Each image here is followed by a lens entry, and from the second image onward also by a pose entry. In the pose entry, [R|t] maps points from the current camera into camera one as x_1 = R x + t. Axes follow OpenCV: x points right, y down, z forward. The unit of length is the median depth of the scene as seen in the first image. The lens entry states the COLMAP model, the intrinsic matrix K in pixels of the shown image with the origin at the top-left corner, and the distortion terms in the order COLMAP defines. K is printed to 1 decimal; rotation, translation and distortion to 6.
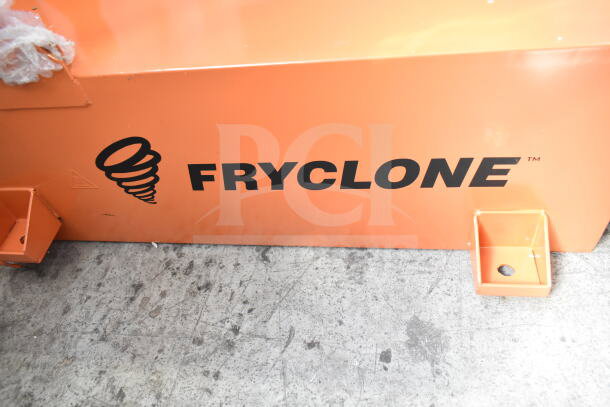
lens RADIAL K [[463.5, 0, 304.5], [0, 463.5, 203.2], [0, 0, 1]] dist [-0.017503, 0.008468]
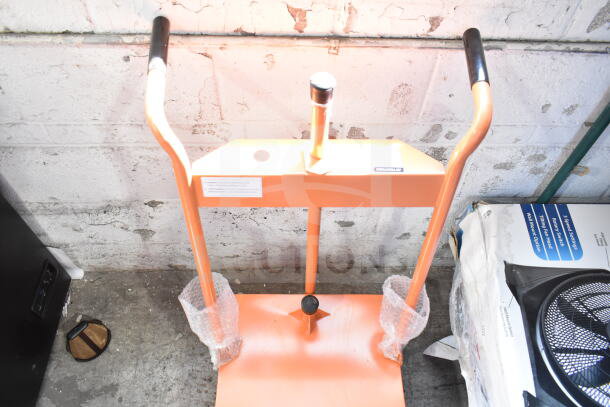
lens RADIAL K [[463.5, 0, 305.4], [0, 463.5, 203.9], [0, 0, 1]] dist [-0.017503, 0.008468]
pose [[0.140968, 0.887086, -0.439552, -0.014794], [-0.785052, 0.370664, 0.496288, -2.117548], [0.603176, 0.275111, 0.748661, -1.020279]]
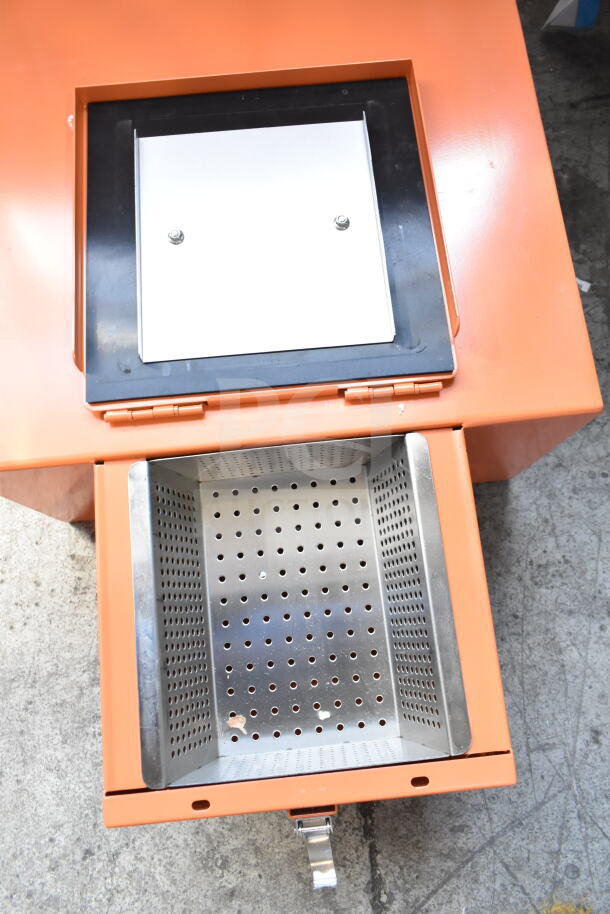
lens RADIAL K [[694.5, 0, 309.1], [0, 694.5, 457.2], [0, 0, 1]] dist [-0.017503, 0.008468]
pose [[0.229026, 0.970016, -0.081345, 0.708189], [-0.760147, 0.230421, 0.607522, -1.238583], [0.608050, -0.077304, 0.790126, 0.106349]]
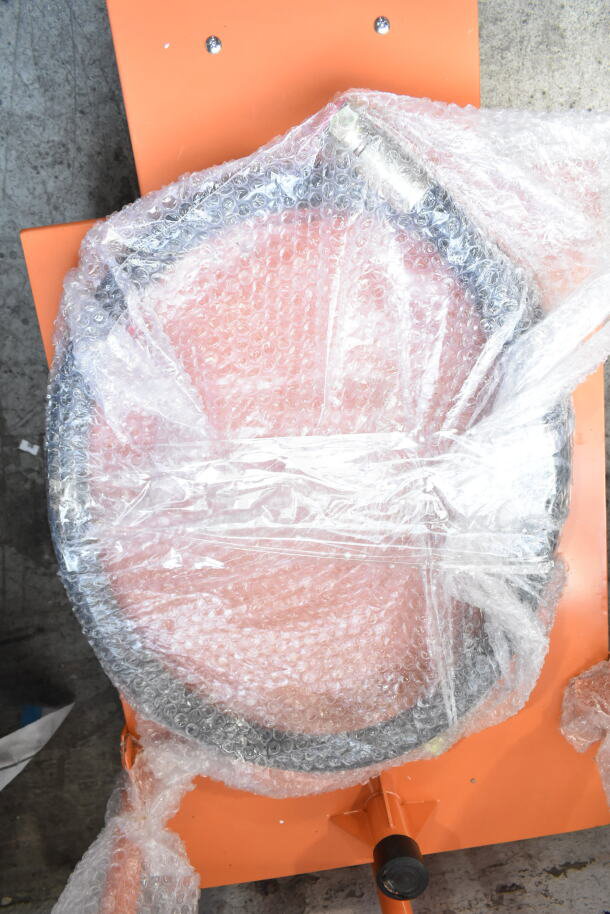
lens RADIAL K [[694.5, 0, 305.0], [0, 694.5, 458.8], [0, 0, 1]] dist [-0.017503, 0.008468]
pose [[-0.263859, -0.960098, -0.092681, 0.275058], [0.719550, -0.259914, 0.643967, -1.450687], [-0.642360, 0.103228, 0.759419, 0.072966]]
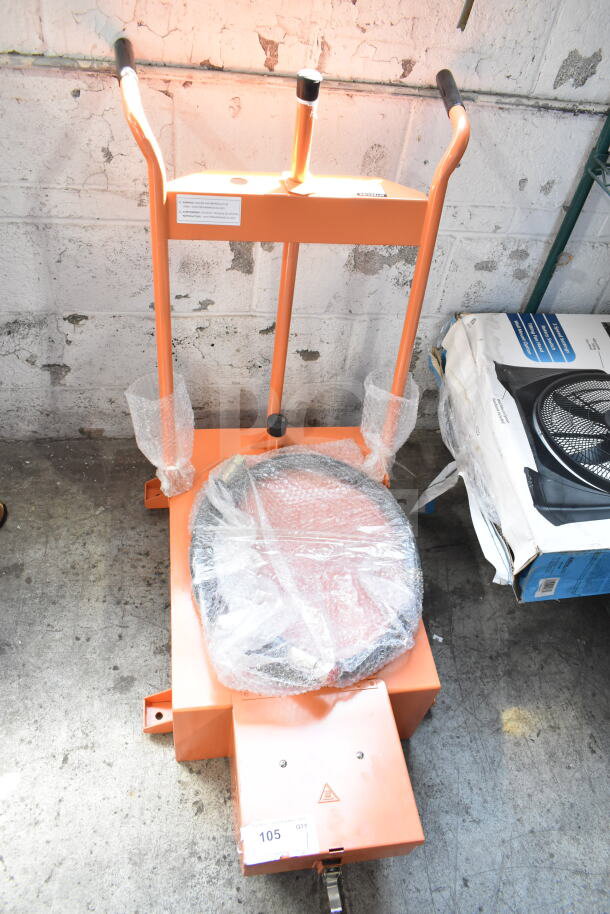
lens RADIAL K [[694.5, 0, 310.6], [0, 694.5, 464.1], [0, 0, 1]] dist [-0.017503, 0.008468]
pose [[0.249576, 0.831248, -0.496727, 1.115304], [-0.831526, 0.446849, 0.329986, -1.770277], [0.496263, 0.330685, 0.802727, -1.363164]]
